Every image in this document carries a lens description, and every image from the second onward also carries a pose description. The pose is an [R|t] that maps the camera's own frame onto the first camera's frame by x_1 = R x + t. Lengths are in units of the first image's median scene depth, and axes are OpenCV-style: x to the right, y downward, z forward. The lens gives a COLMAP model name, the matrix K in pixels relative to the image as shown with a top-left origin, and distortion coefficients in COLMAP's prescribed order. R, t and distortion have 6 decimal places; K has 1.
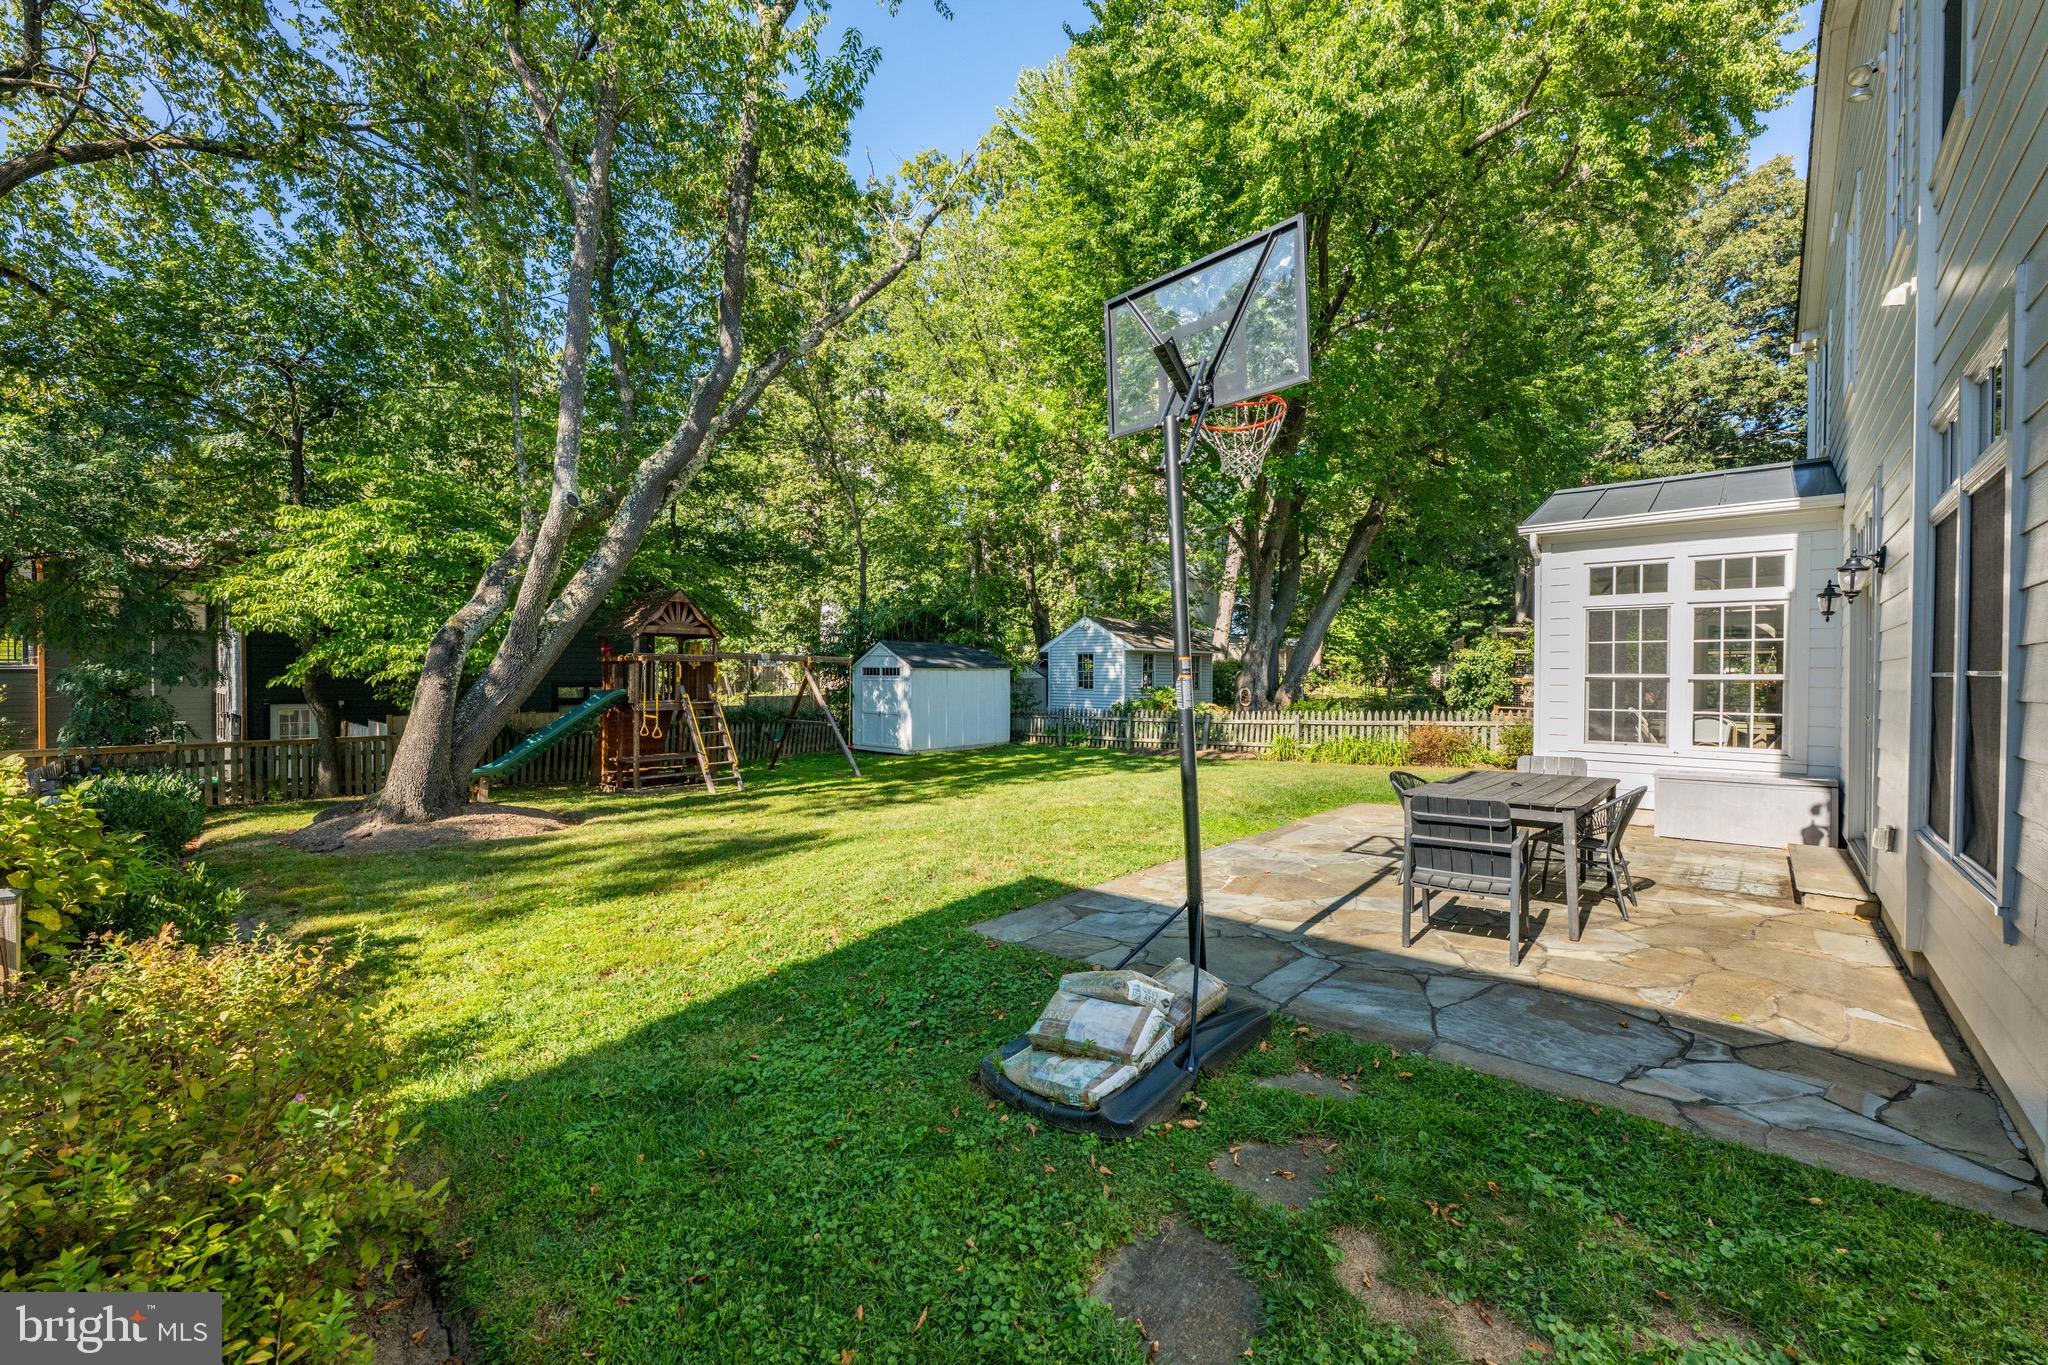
lens RADIAL K [[814.1, 0, 1028.2], [0, 814.1, 684.2], [0, 0, 1]] dist [-0.014680, -0.000342]
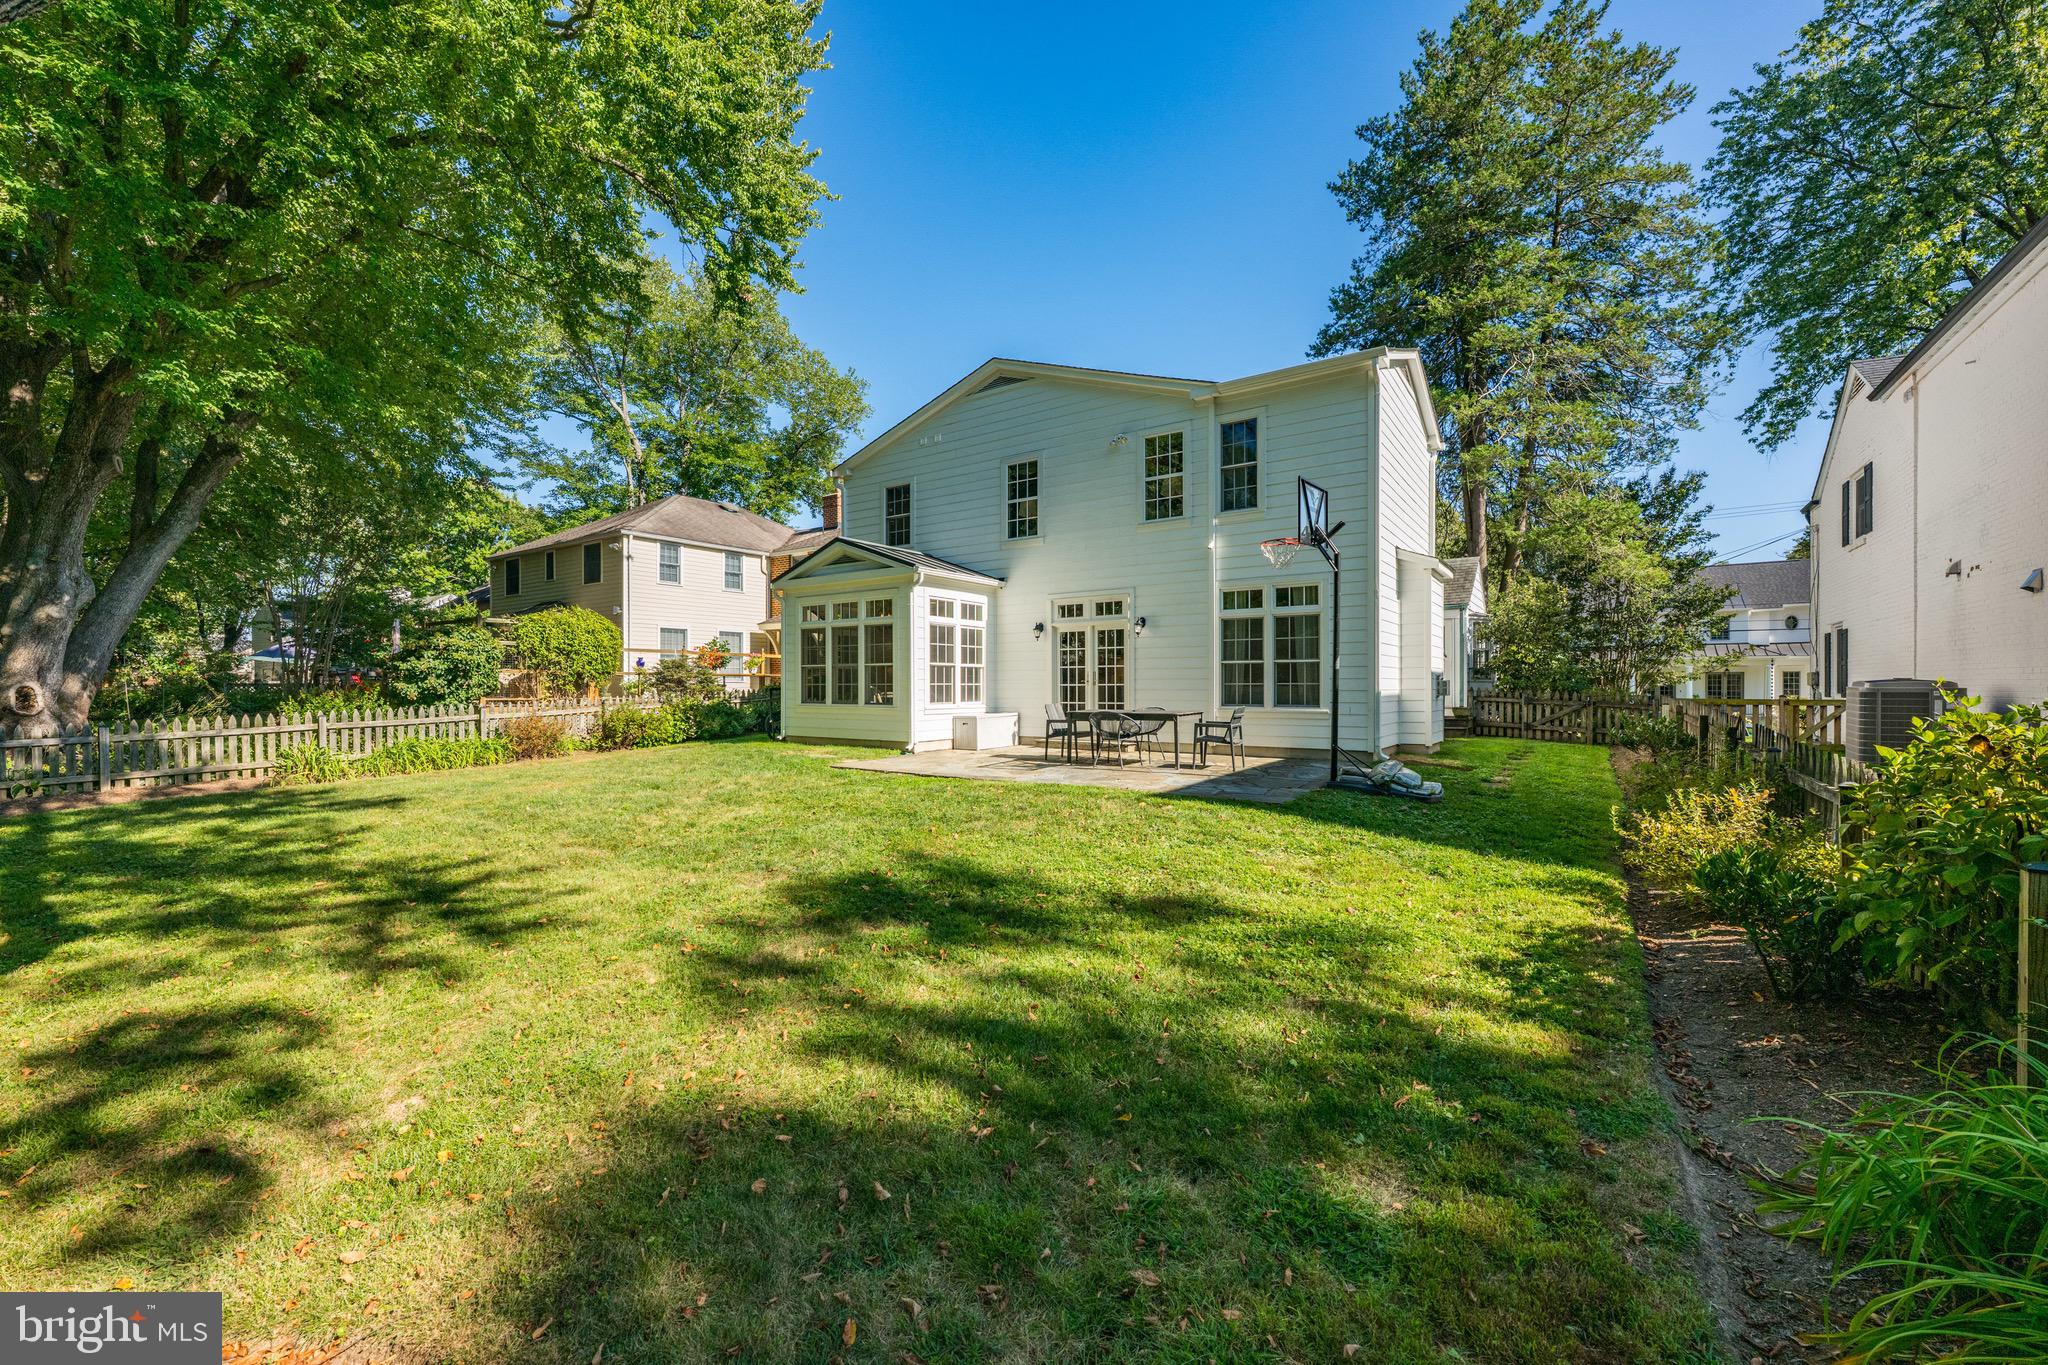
lens RADIAL K [[814.1, 0, 1026.9], [0, 814.1, 682.3], [0, 0, 1]] dist [-0.014680, -0.000342]
pose [[-0.104010, -0.004646, 0.994565, -1.043572], [0.009601, 0.999938, 0.005675, 0.021325], [-0.994530, 0.010139, -0.103959, 1.028333]]
